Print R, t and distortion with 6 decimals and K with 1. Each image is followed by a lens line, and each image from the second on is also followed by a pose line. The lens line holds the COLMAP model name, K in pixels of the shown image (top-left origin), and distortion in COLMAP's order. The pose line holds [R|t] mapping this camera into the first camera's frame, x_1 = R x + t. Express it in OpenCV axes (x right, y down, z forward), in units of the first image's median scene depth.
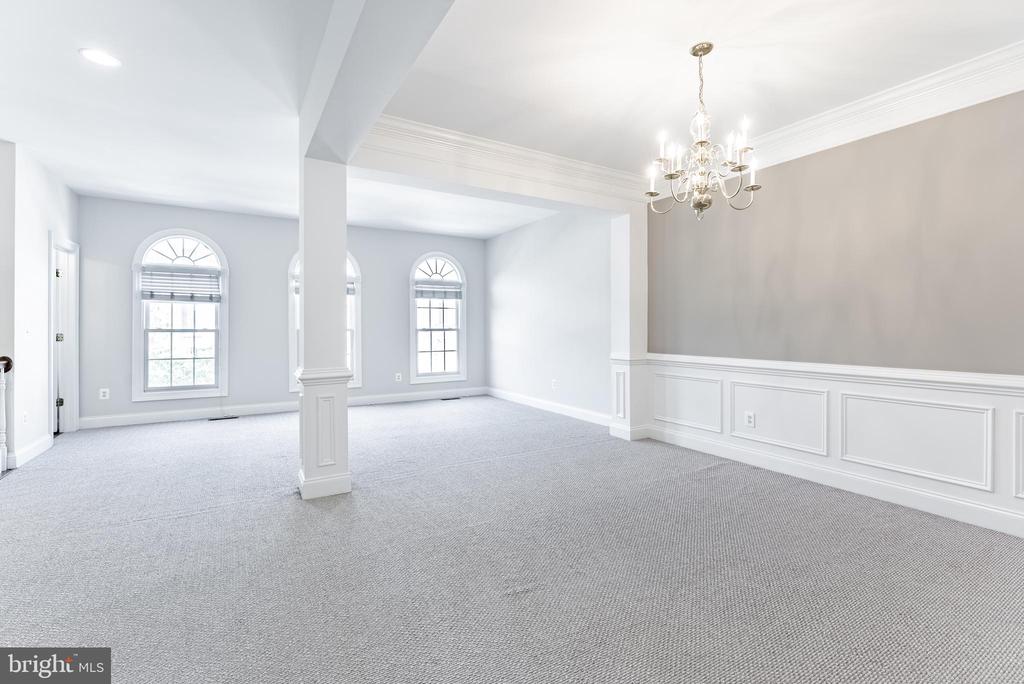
lens RADIAL K [[456.4, 0, 509.8], [0, 456.4, 332.9], [0, 0, 1]] dist [-0.000759, 0.000063]
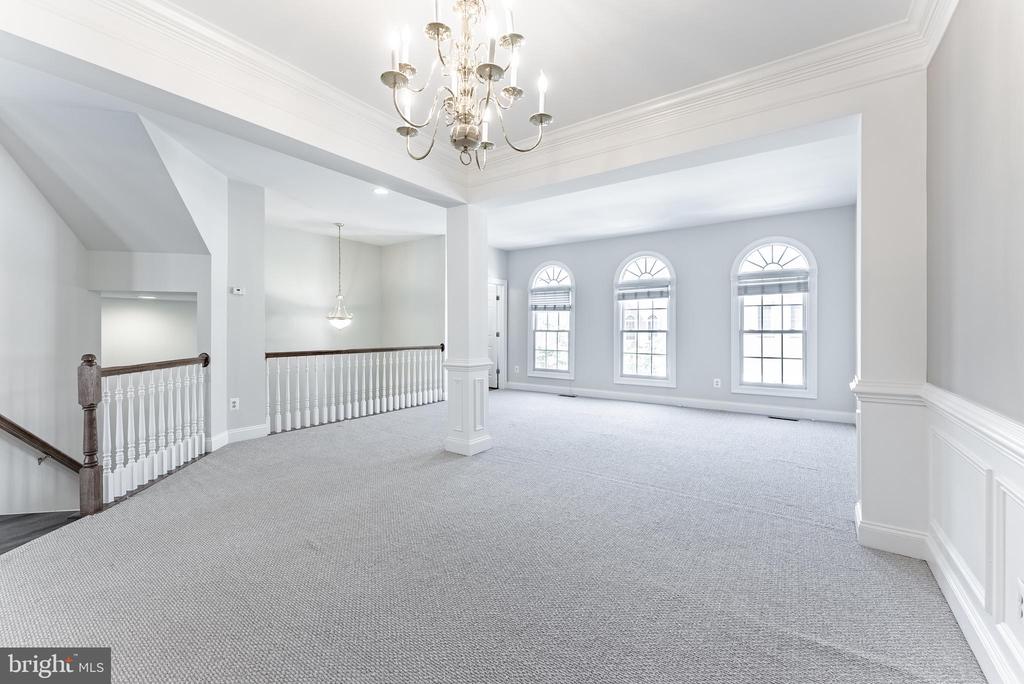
lens RADIAL K [[407.8, 0, 506.1], [0, 407.8, 331.8], [0, 0, 1]] dist [0.000052, 0.000045]
pose [[0.411552, 0.006525, -0.911363, 0.325433], [-0.012353, 0.999922, 0.001581, -0.002313], [0.911302, 0.010607, 0.411601, 0.271607]]
